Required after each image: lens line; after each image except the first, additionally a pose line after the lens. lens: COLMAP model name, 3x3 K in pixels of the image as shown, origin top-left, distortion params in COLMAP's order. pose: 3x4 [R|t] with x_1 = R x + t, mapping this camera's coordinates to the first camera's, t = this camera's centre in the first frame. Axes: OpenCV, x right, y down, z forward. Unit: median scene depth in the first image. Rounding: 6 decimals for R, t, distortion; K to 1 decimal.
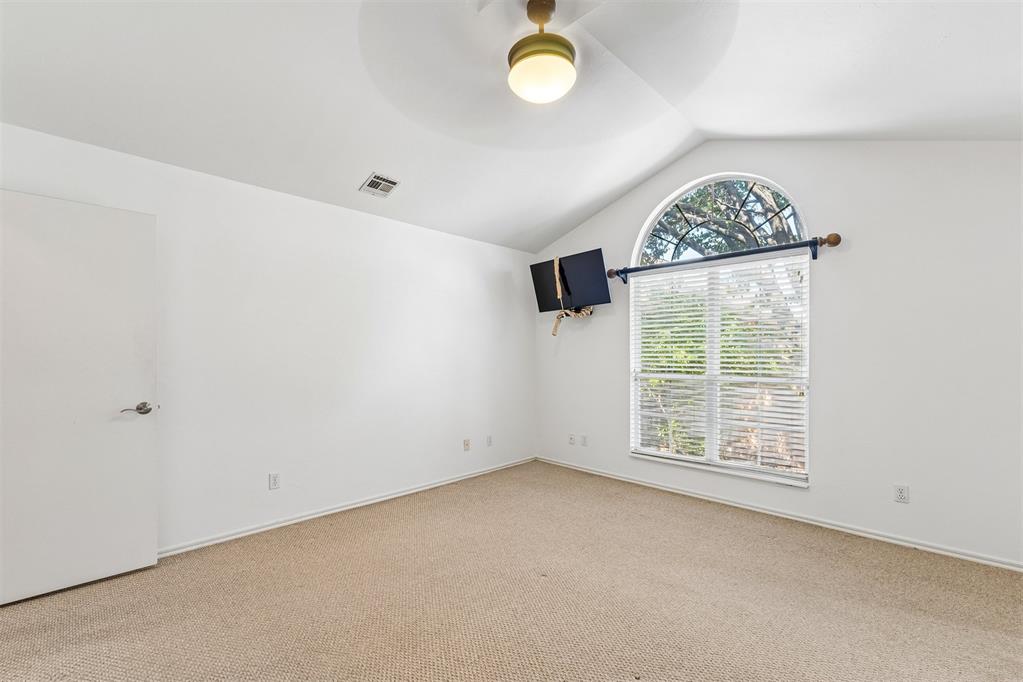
lens RADIAL K [[441.7, 0, 511.3], [0, 441.7, 354.6], [0, 0, 1]] dist [0.000847, 0.000056]
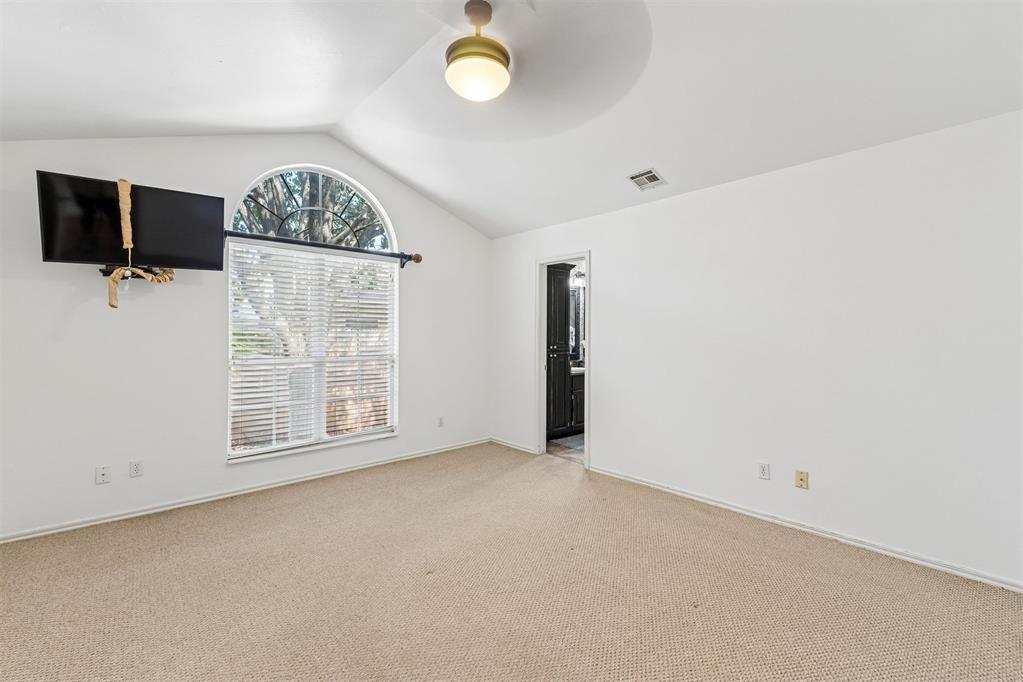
lens RADIAL K [[426.2, 0, 508.0], [0, 426.2, 338.7], [0, 0, 1]] dist [-0.000785, -0.000102]
pose [[0.064462, -0.008685, 0.997882, -0.541708], [0.001611, 0.999962, 0.008599, -0.005953], [-0.997919, 0.001053, 0.064474, 0.509538]]
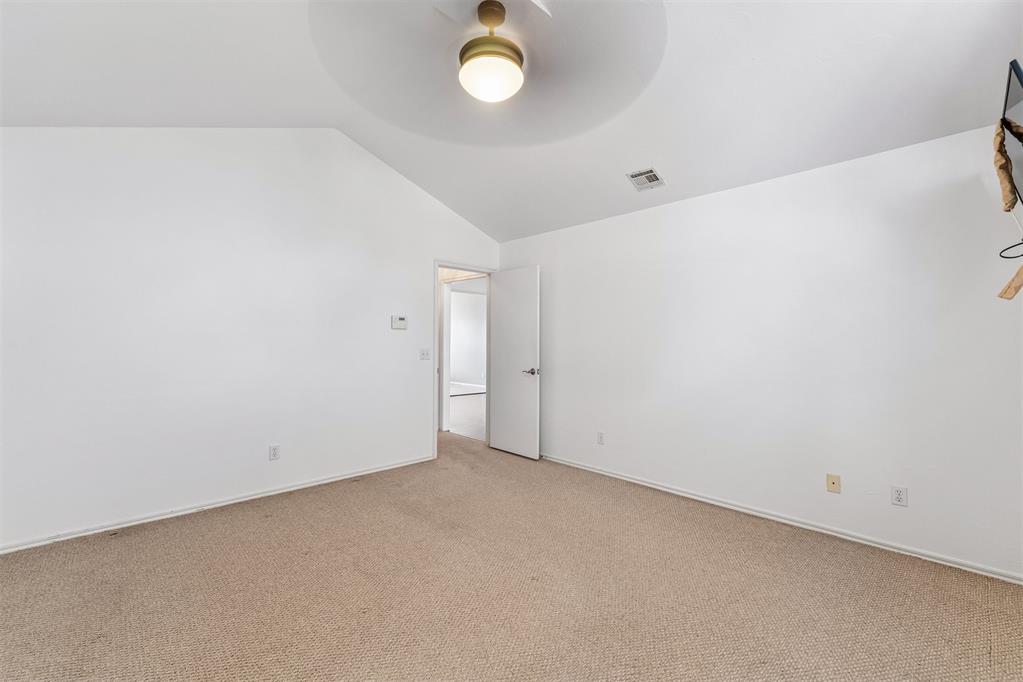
lens RADIAL K [[426.2, 0, 508.0], [0, 426.2, 338.7], [0, 0, 1]] dist [-0.000785, -0.000102]
pose [[-0.035319, -0.018009, -0.999214, 0.630536], [-0.011038, 0.999784, -0.017629, 0.011190], [0.999315, 0.010406, -0.035510, 0.636205]]
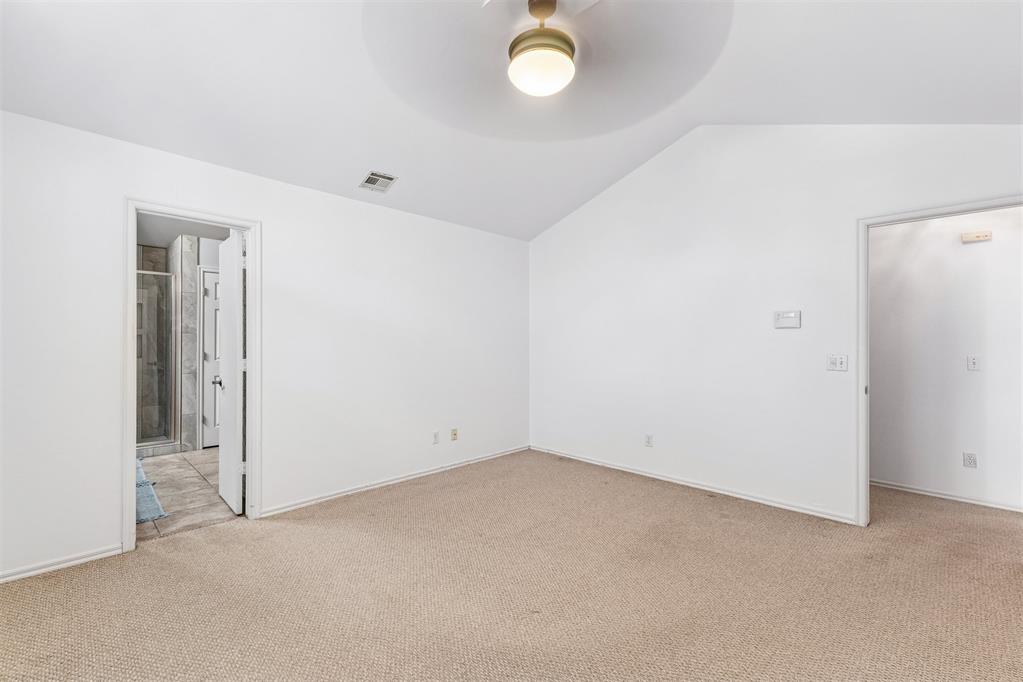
lens RADIAL K [[431.6, 0, 509.2], [0, 431.6, 343.1], [0, 0, 1]] dist [0.000210, 0.000011]
pose [[-0.999872, -0.011188, 0.011447, 0.076950], [-0.011112, 0.999916, 0.006663, -0.001551], [-0.011521, 0.006534, -0.999912, 1.177091]]
